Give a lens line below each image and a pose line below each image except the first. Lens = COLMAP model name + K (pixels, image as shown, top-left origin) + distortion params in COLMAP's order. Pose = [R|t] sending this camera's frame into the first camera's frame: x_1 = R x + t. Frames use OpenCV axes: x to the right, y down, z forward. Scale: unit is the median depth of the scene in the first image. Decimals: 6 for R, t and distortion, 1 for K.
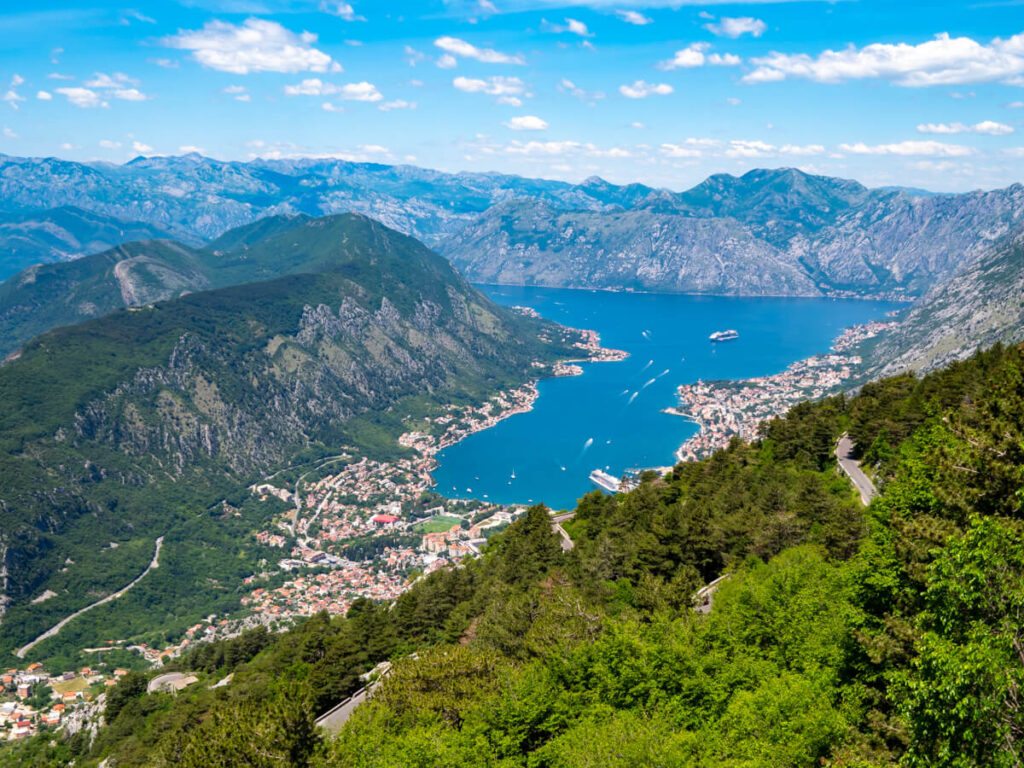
lens RADIAL K [[1054.3, 0, 512.0], [0, 1054.3, 384.0], [0, 0, 1]] dist [-0.004534, -0.002281]
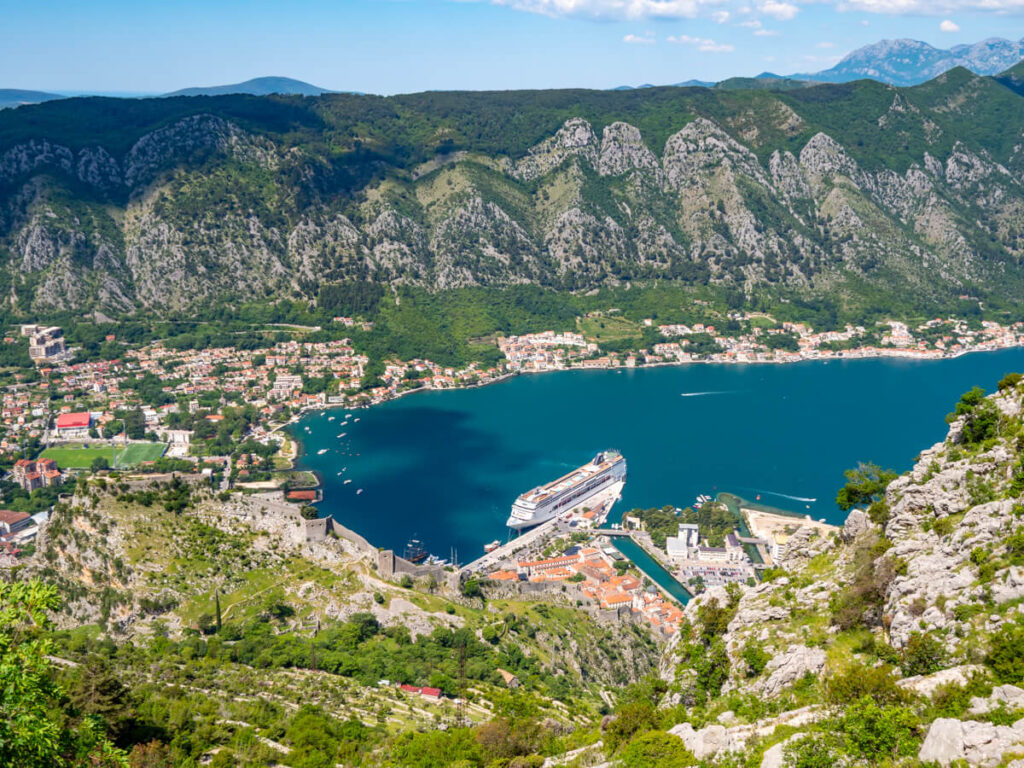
lens RADIAL K [[1066.8, 0, 503.2], [0, 1066.8, 380.3], [0, 0, 1]] dist [0.001669, -0.012109]
pose [[0.592032, 0.216056, -0.776413, 0.115590], [-0.154010, 0.975970, 0.154152, -0.004497], [0.791062, 0.028312, 0.611081, 0.207914]]
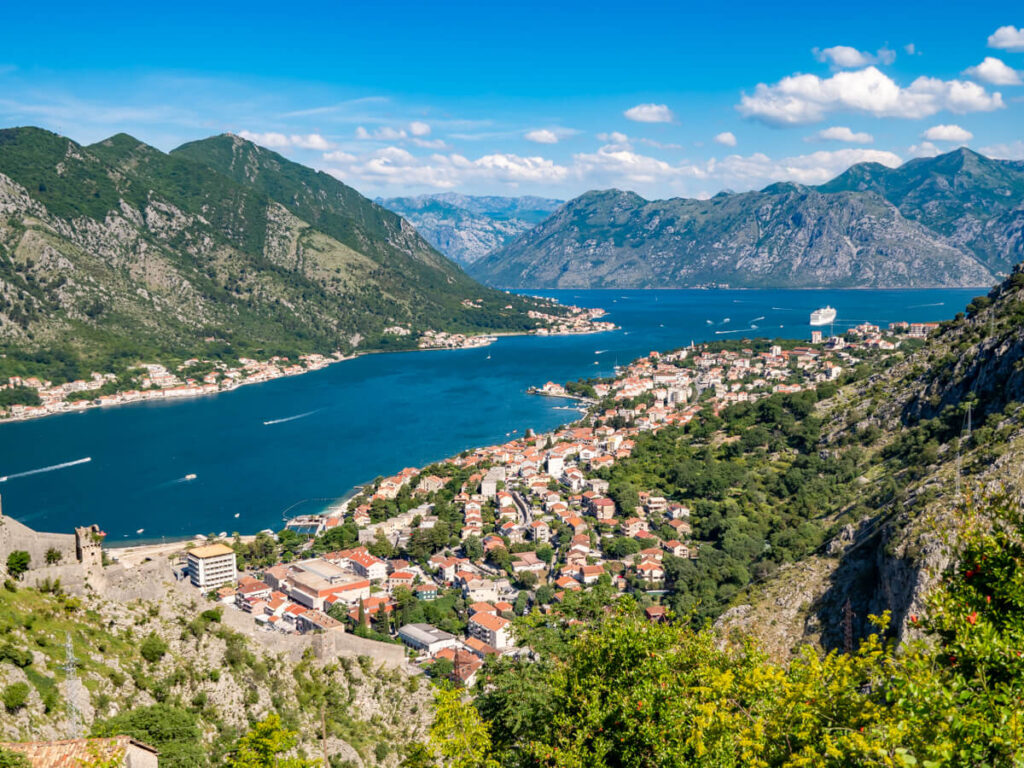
lens RADIAL K [[1069.7, 0, 517.5], [0, 1069.7, 382.5], [0, 0, 1]] dist [-0.000057, -0.005413]
pose [[0.988554, -0.012145, -0.150380, 0.078598], [0.003808, 0.998446, -0.055602, 0.017778], [0.150821, 0.054393, 0.987064, 0.238412]]
